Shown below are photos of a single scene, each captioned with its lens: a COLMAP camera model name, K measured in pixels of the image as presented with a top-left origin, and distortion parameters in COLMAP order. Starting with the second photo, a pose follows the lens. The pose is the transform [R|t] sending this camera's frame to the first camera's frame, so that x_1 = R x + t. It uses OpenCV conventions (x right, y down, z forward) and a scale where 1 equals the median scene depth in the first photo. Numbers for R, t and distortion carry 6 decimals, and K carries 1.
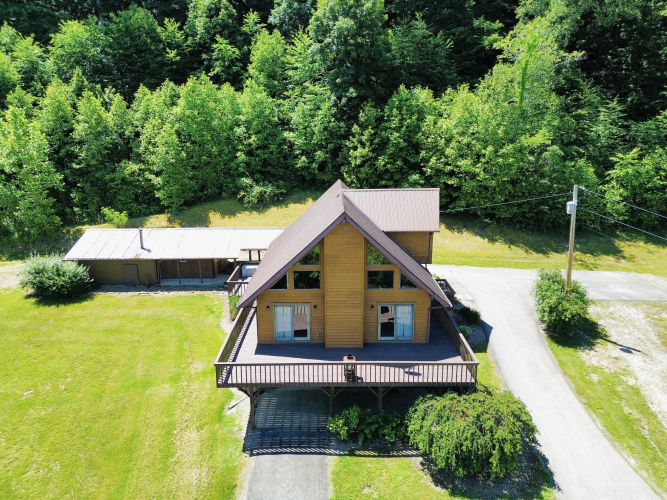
lens RADIAL K [[472.0, 0, 334.1], [0, 472.0, 248.3], [0, 0, 1]] dist [0.064356, -0.056924]
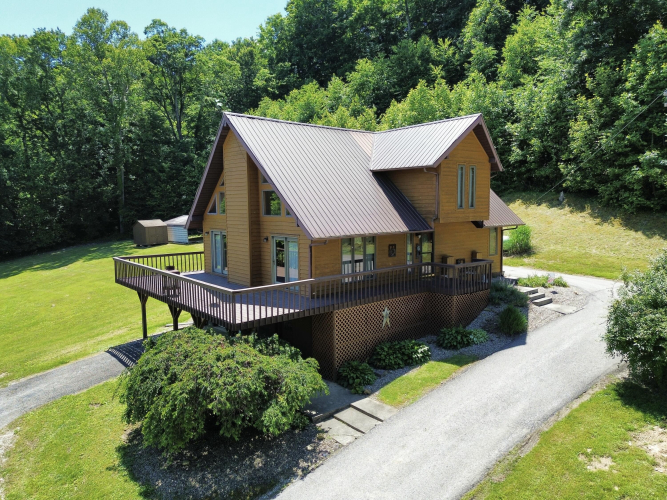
lens RADIAL K [[472.0, 0, 334.1], [0, 472.0, 248.3], [0, 0, 1]] dist [0.064356, -0.056924]
pose [[0.640251, 0.071960, -0.764788, 0.397087], [-0.184548, 0.980853, -0.062207, 0.087575], [0.745668, 0.180969, 0.641272, 0.300923]]
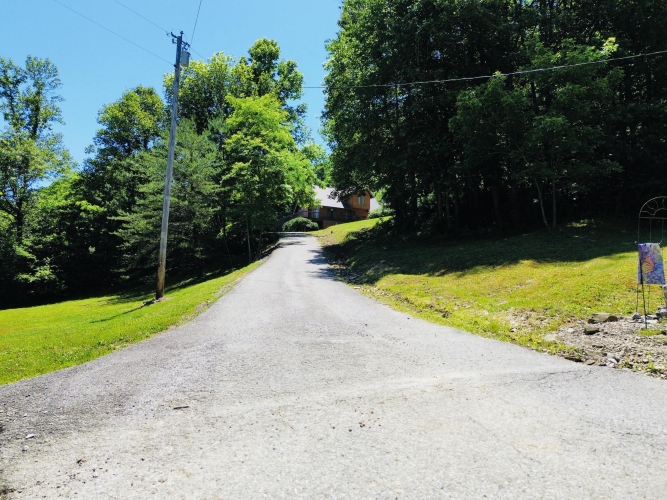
lens RADIAL K [[472.0, 0, 334.1], [0, 472.0, 248.3], [0, 0, 1]] dist [0.064356, -0.056924]
pose [[0.496837, -0.096875, -0.862420, 1.598731], [-0.222633, 0.946266, -0.234551, 0.594613], [0.838801, 0.308537, 0.448573, -0.160813]]
